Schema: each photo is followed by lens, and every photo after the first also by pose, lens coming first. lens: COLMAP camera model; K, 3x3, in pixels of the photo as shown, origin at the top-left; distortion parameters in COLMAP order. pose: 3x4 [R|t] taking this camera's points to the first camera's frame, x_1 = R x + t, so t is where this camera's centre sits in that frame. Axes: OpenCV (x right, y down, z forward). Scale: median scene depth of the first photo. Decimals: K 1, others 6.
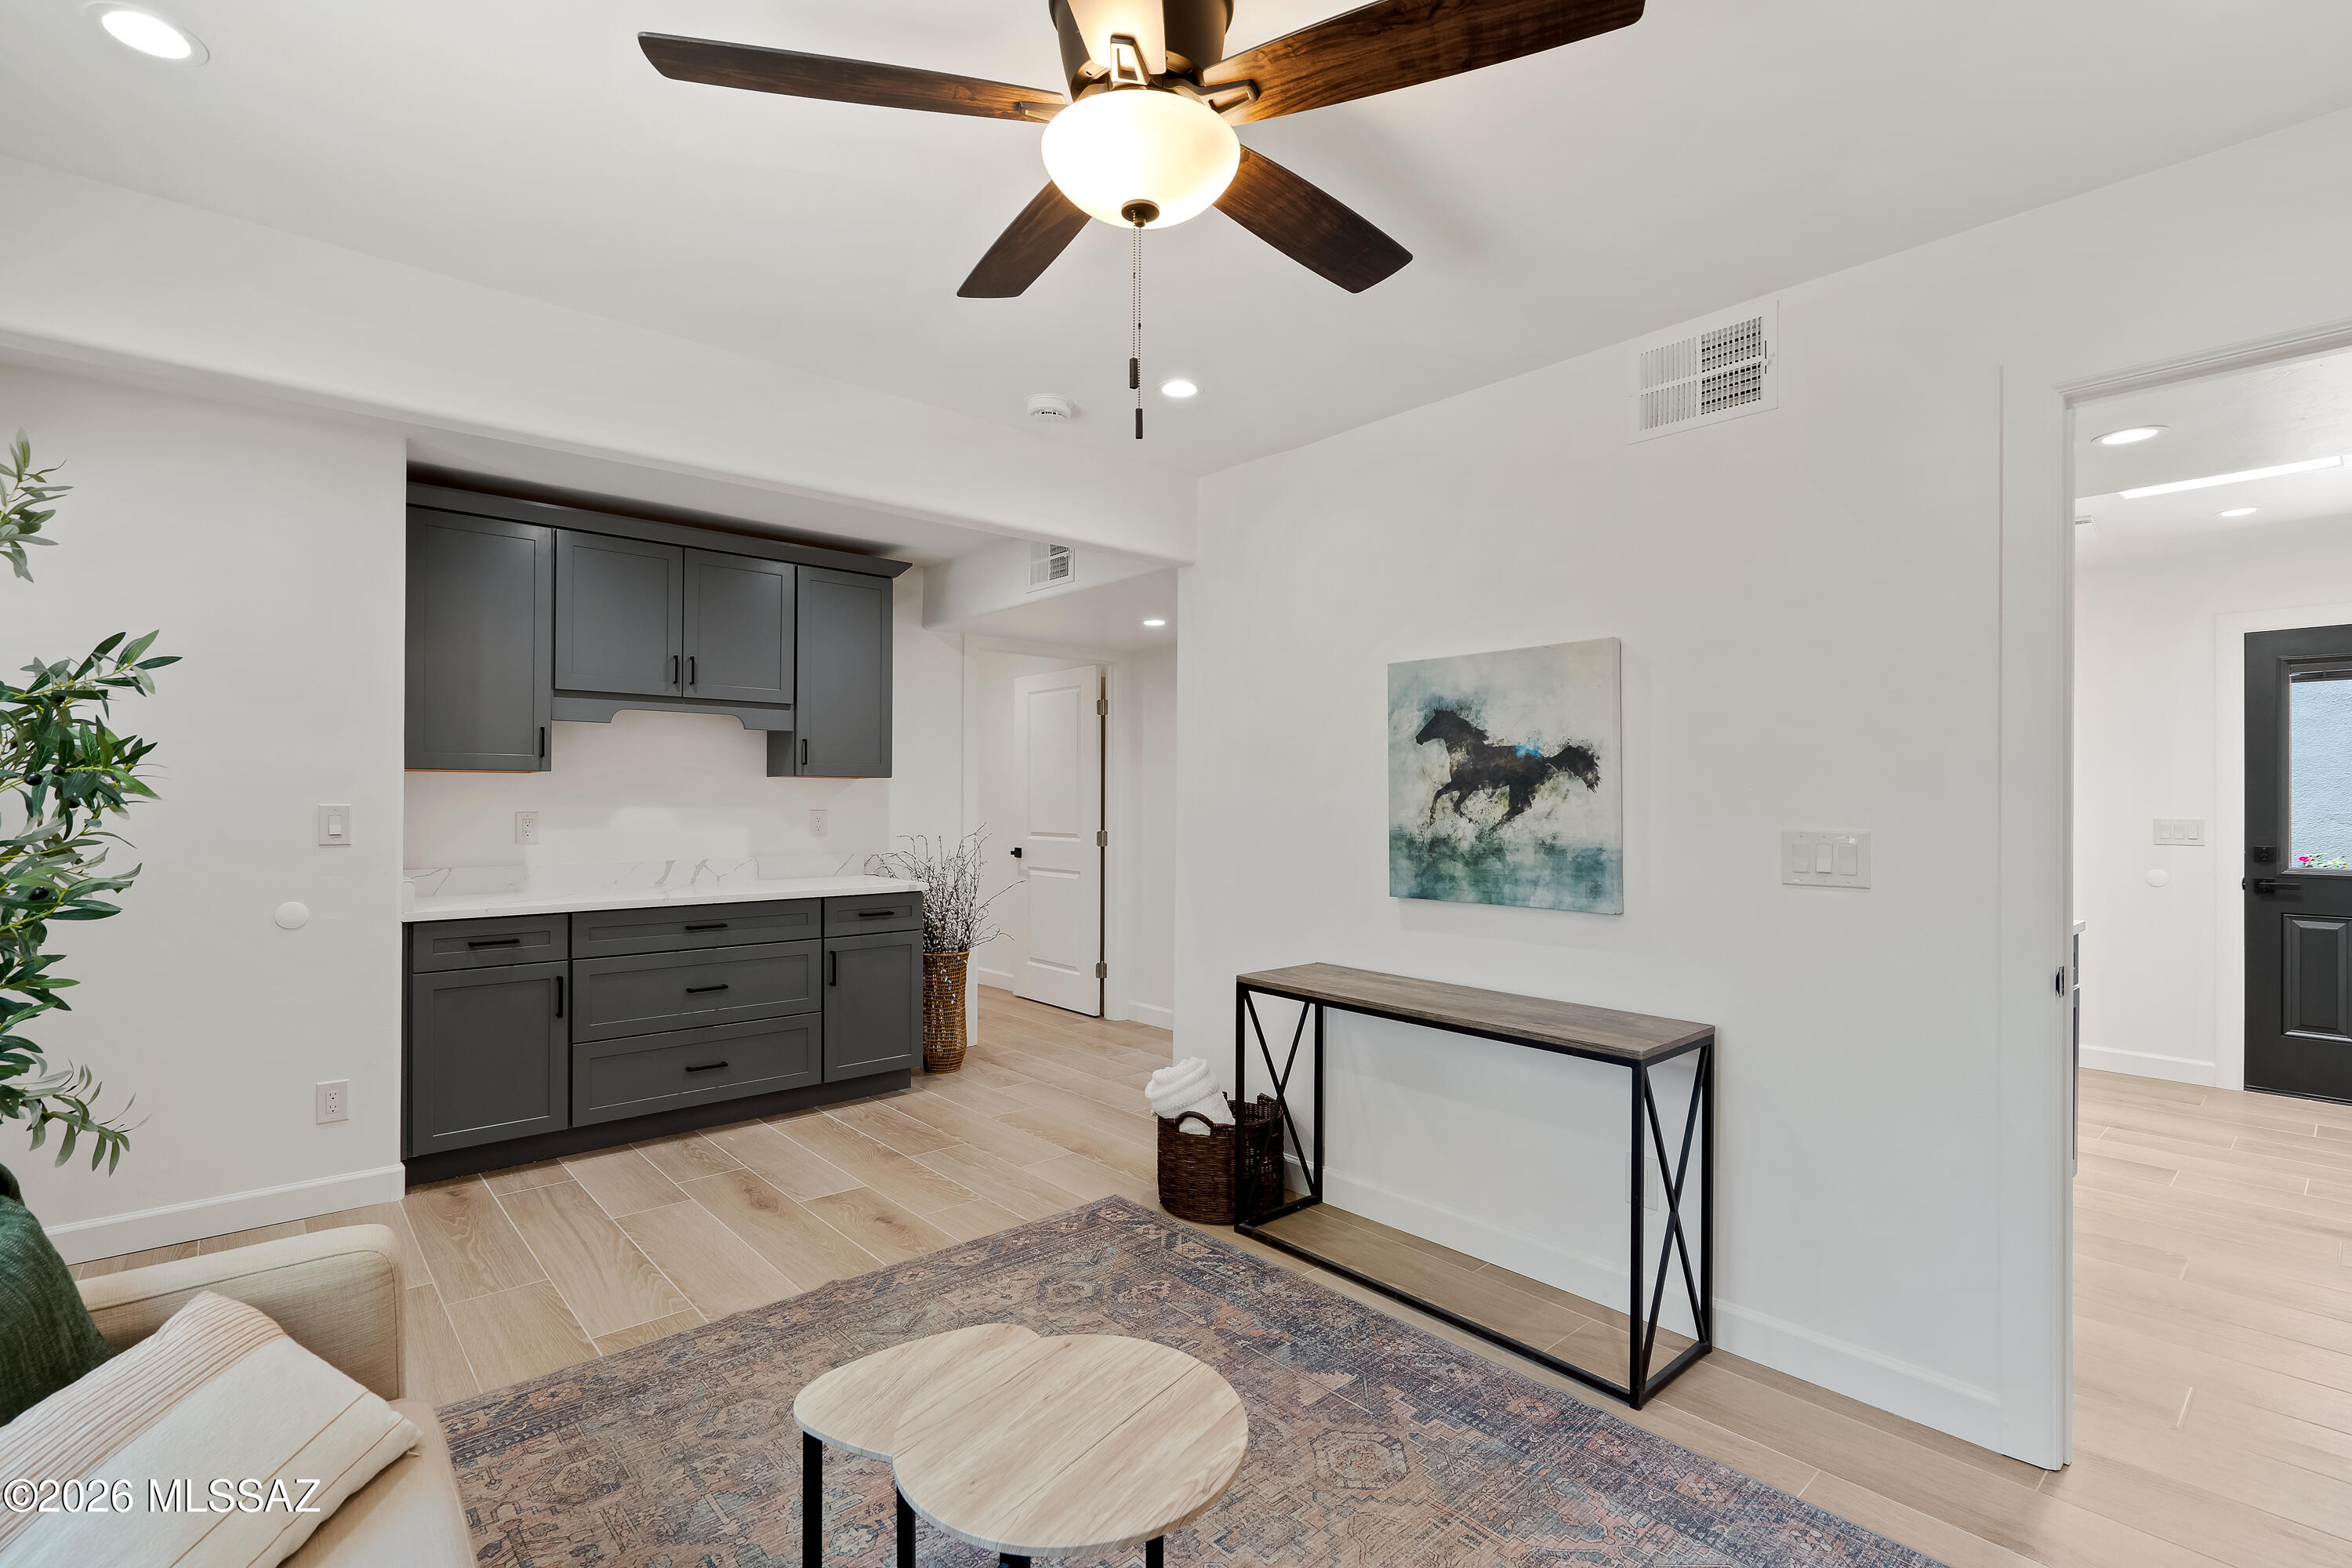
lens RADIAL K [[1068.2, 0, 1172.2], [0, 1068.2, 798.6], [0, 0, 1]] dist [0.001004, 0.000324]
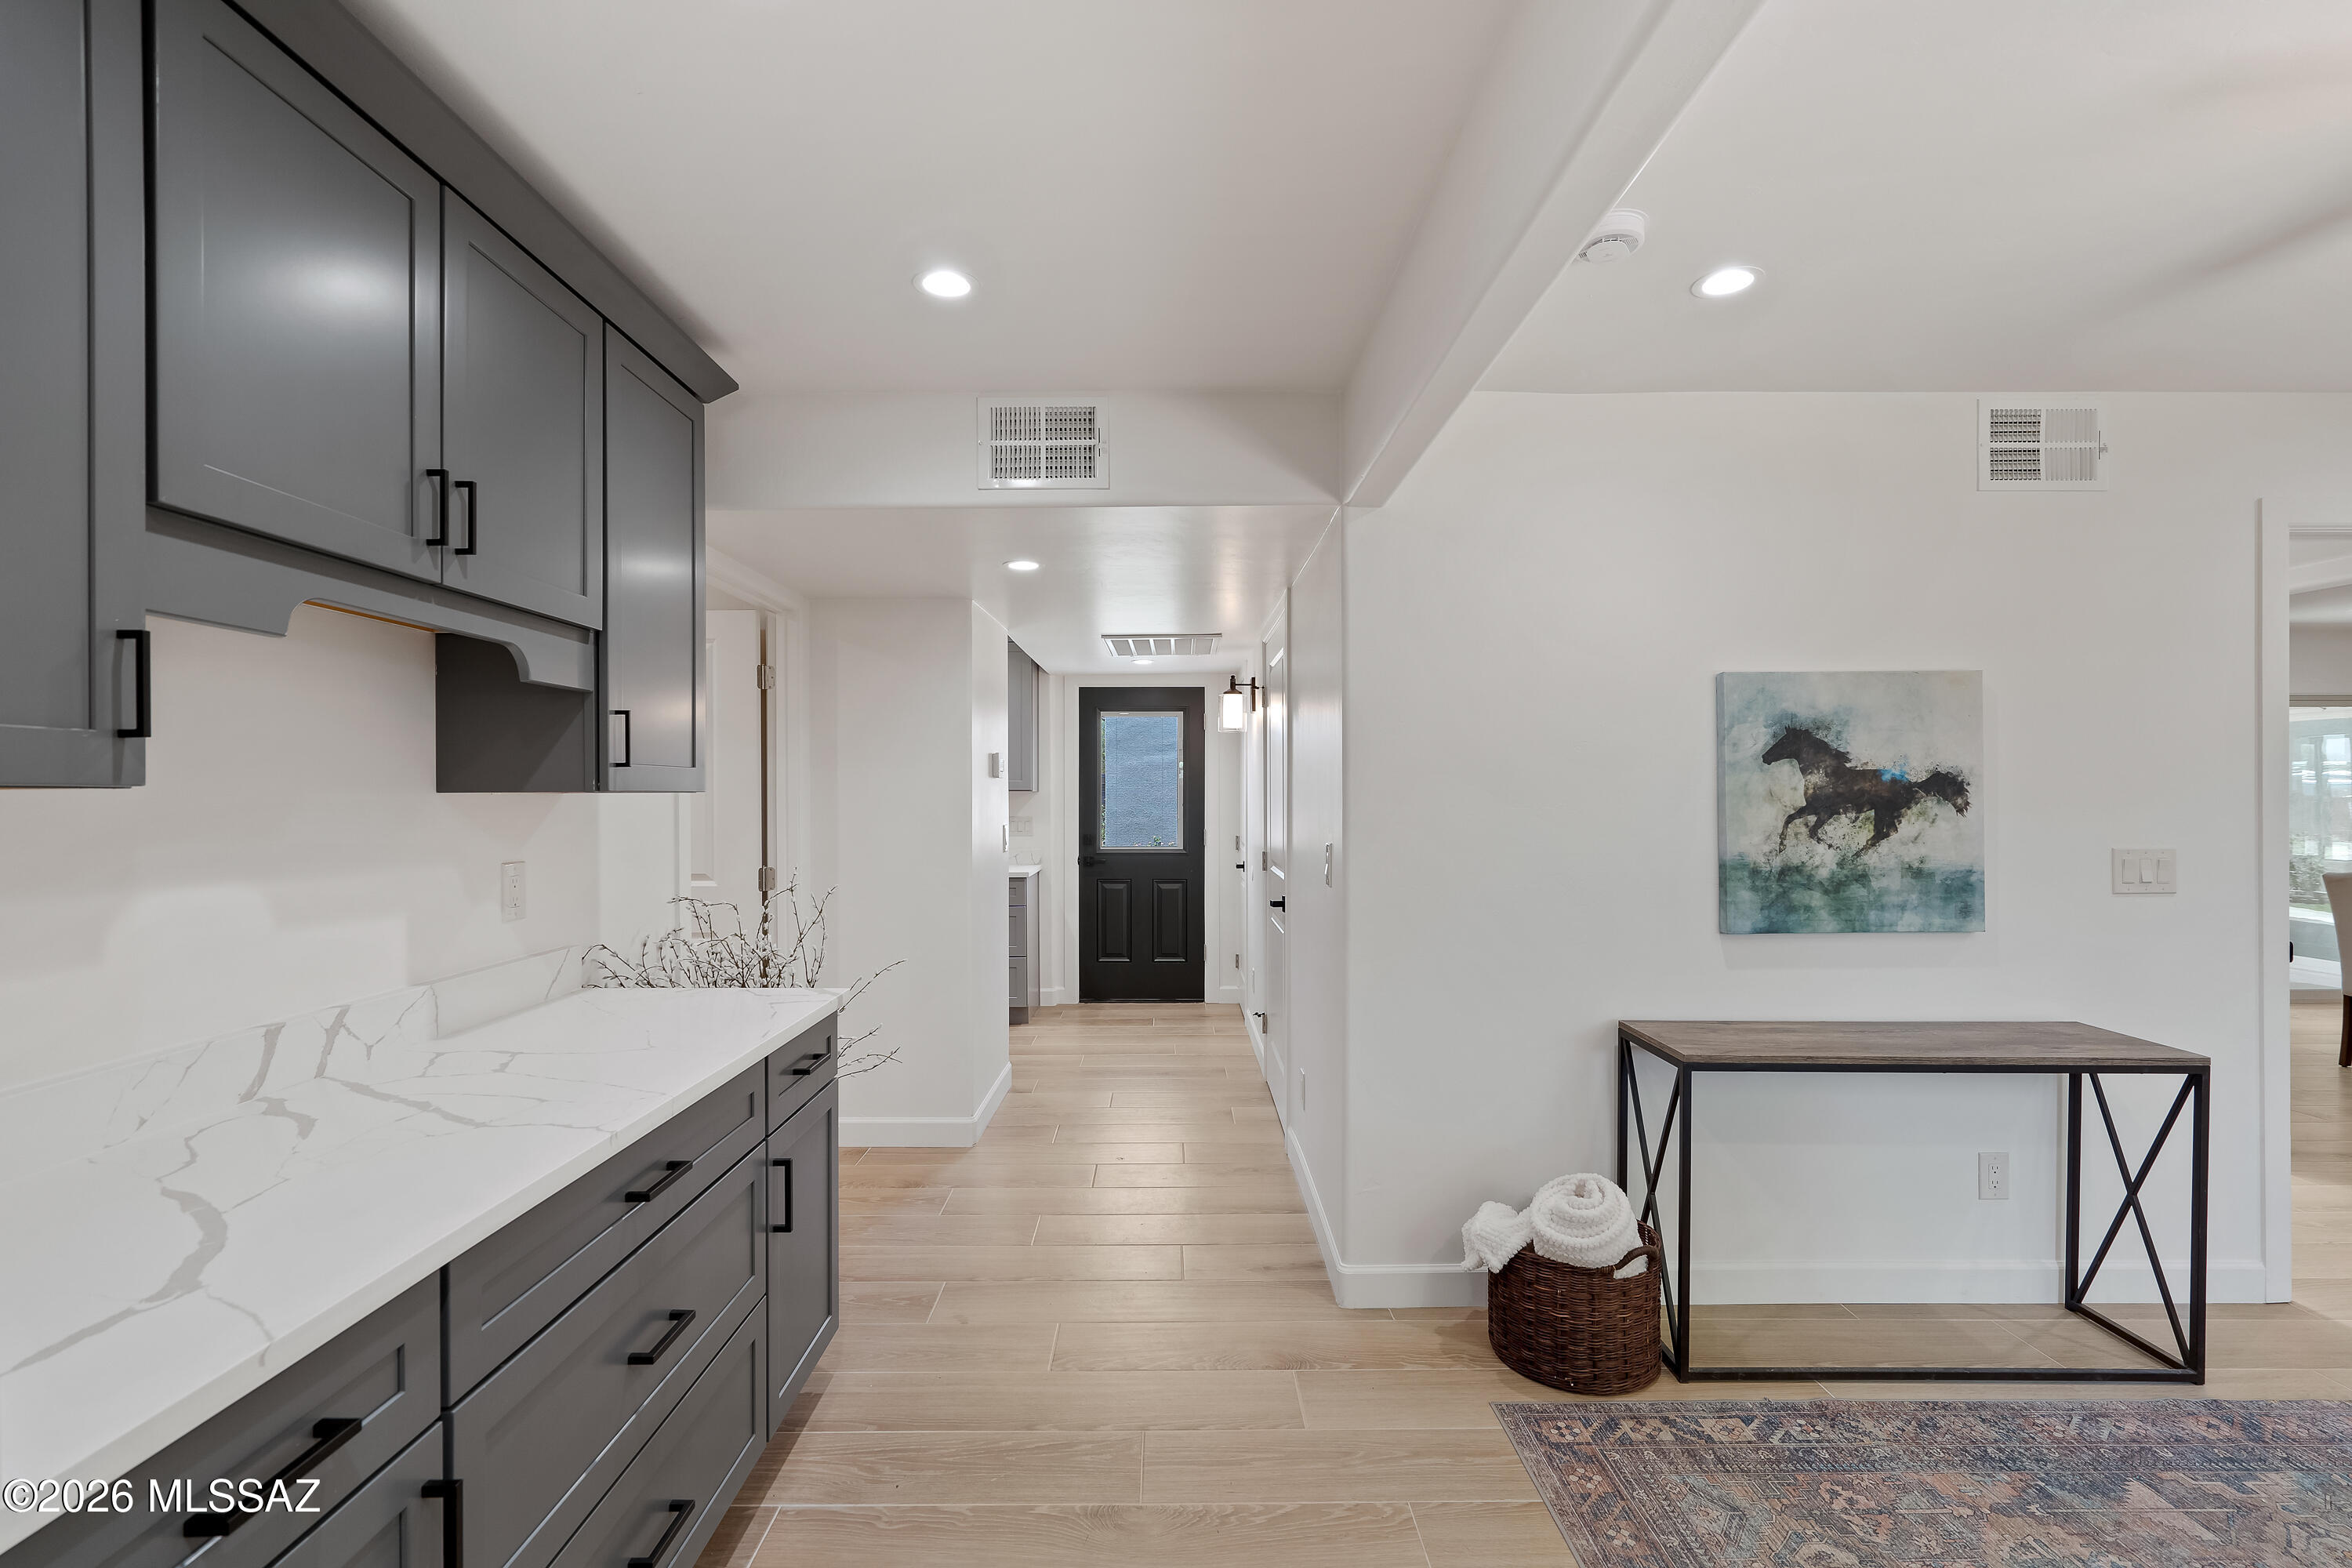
lens RADIAL K [[1068.2, 0, 1172.2], [0, 1068.2, 798.6], [0, 0, 1]] dist [0.001004, 0.000324]
pose [[0.660272, -0.007523, 0.750988, -0.828206], [0.004384, 0.999971, 0.006163, -0.030780], [-0.751013, -0.000777, 0.660287, 0.818732]]
